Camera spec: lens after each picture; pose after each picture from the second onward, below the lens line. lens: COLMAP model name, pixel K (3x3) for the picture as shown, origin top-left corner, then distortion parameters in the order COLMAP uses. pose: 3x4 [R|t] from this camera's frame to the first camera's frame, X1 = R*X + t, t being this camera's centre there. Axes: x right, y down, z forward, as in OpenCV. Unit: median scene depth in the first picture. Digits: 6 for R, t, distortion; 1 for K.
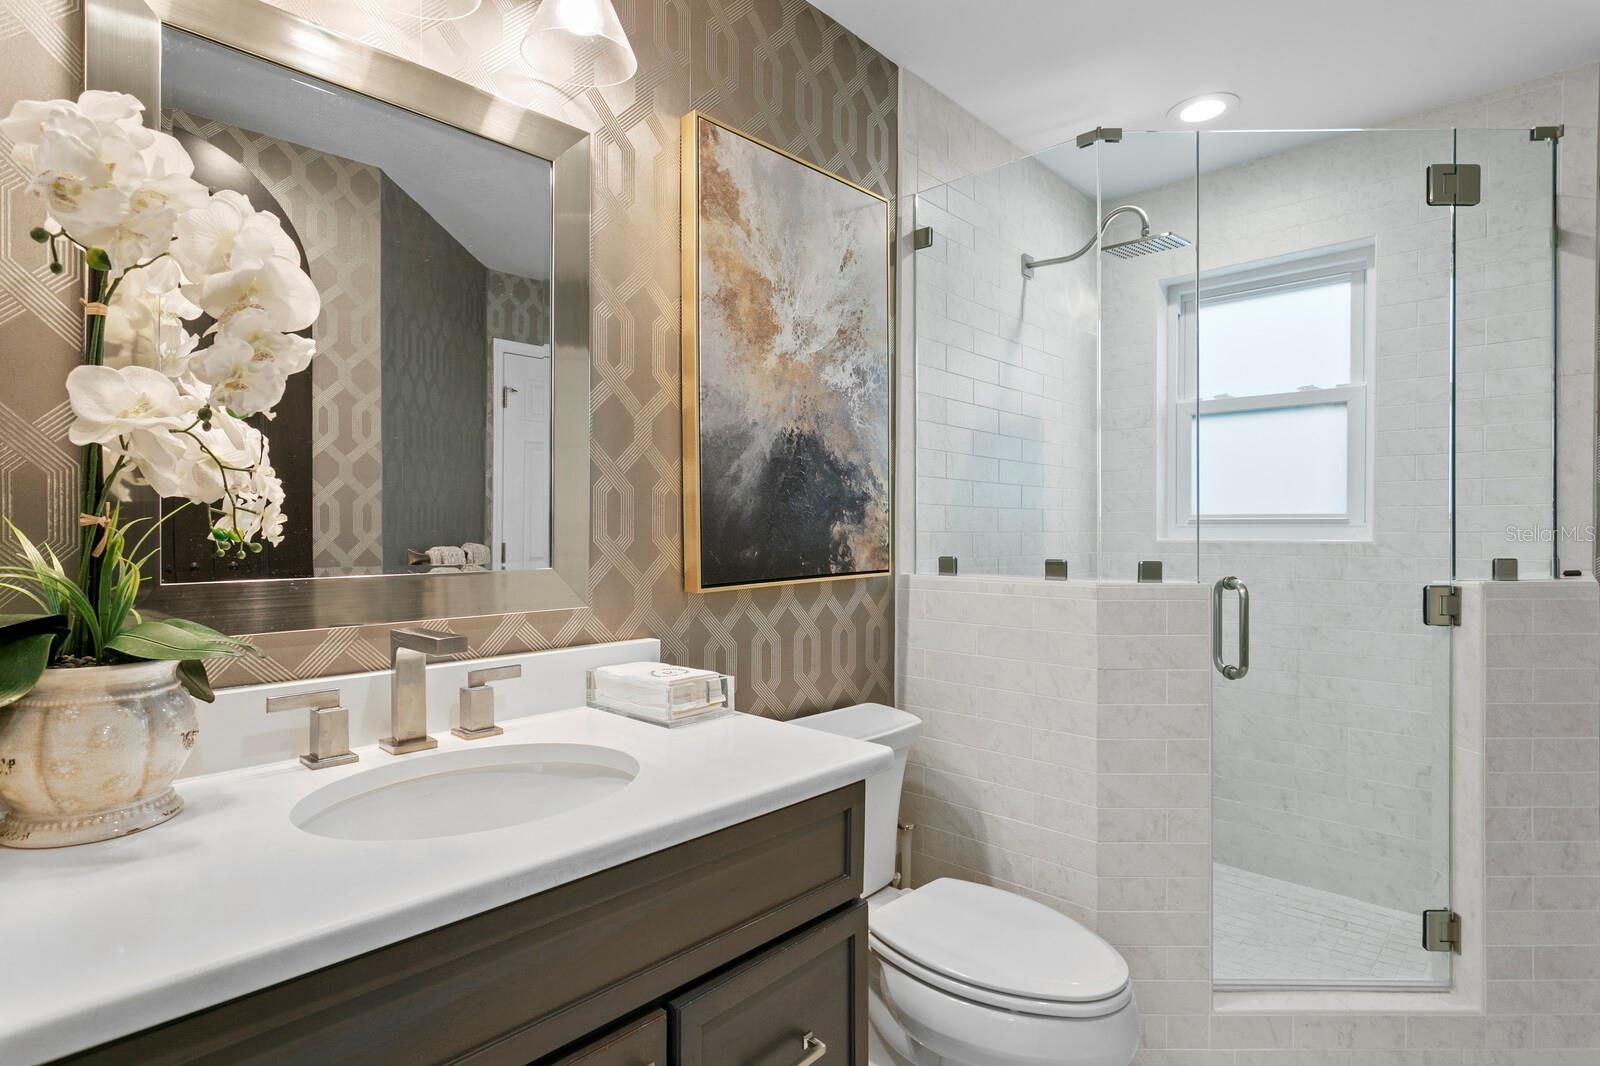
lens RADIAL K [[841.5, 0, 800.0], [0, 841.5, 525.9], [0, 0, 1]] dist [-0.001932, -0.000145]
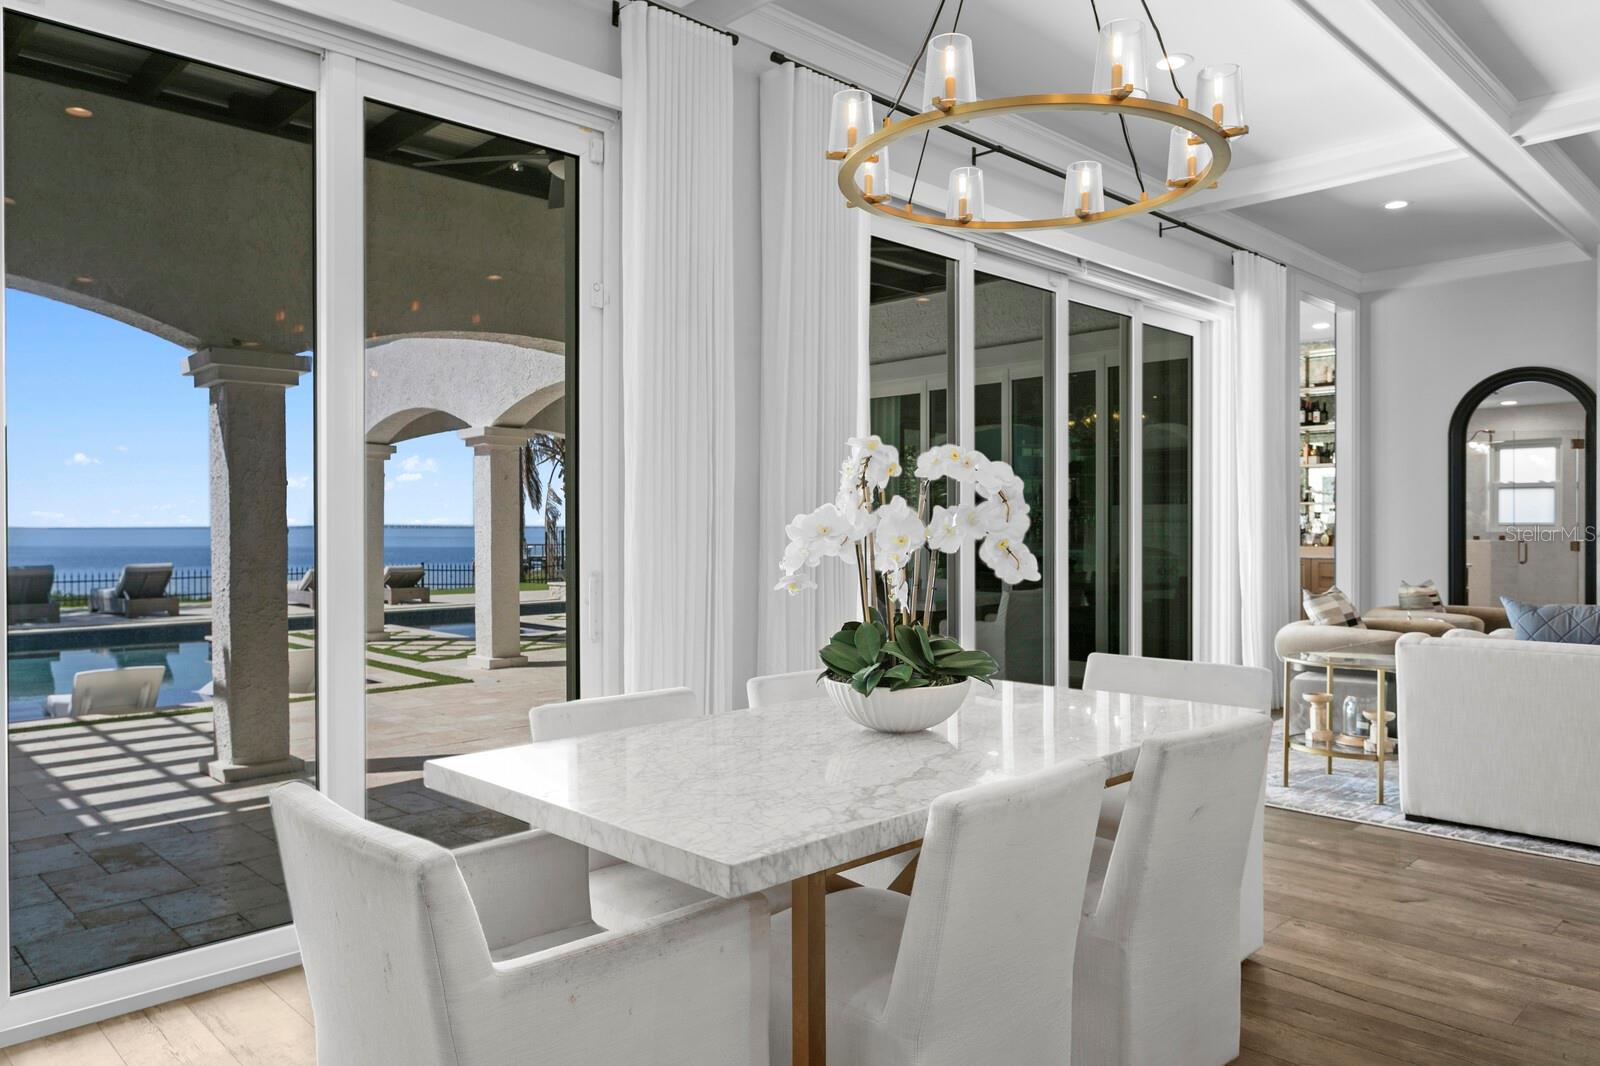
lens RADIAL K [[1096.3, 0, 798.3], [0, 1096.3, 530.6], [0, 0, 1]] dist [0.001516, 0.000472]
pose [[0.999107, -0.000662, -0.042250, -1.975140], [0.001101, 0.999946, 0.010376, -0.029761], [0.042241, -0.010413, 0.999053, -3.182666]]
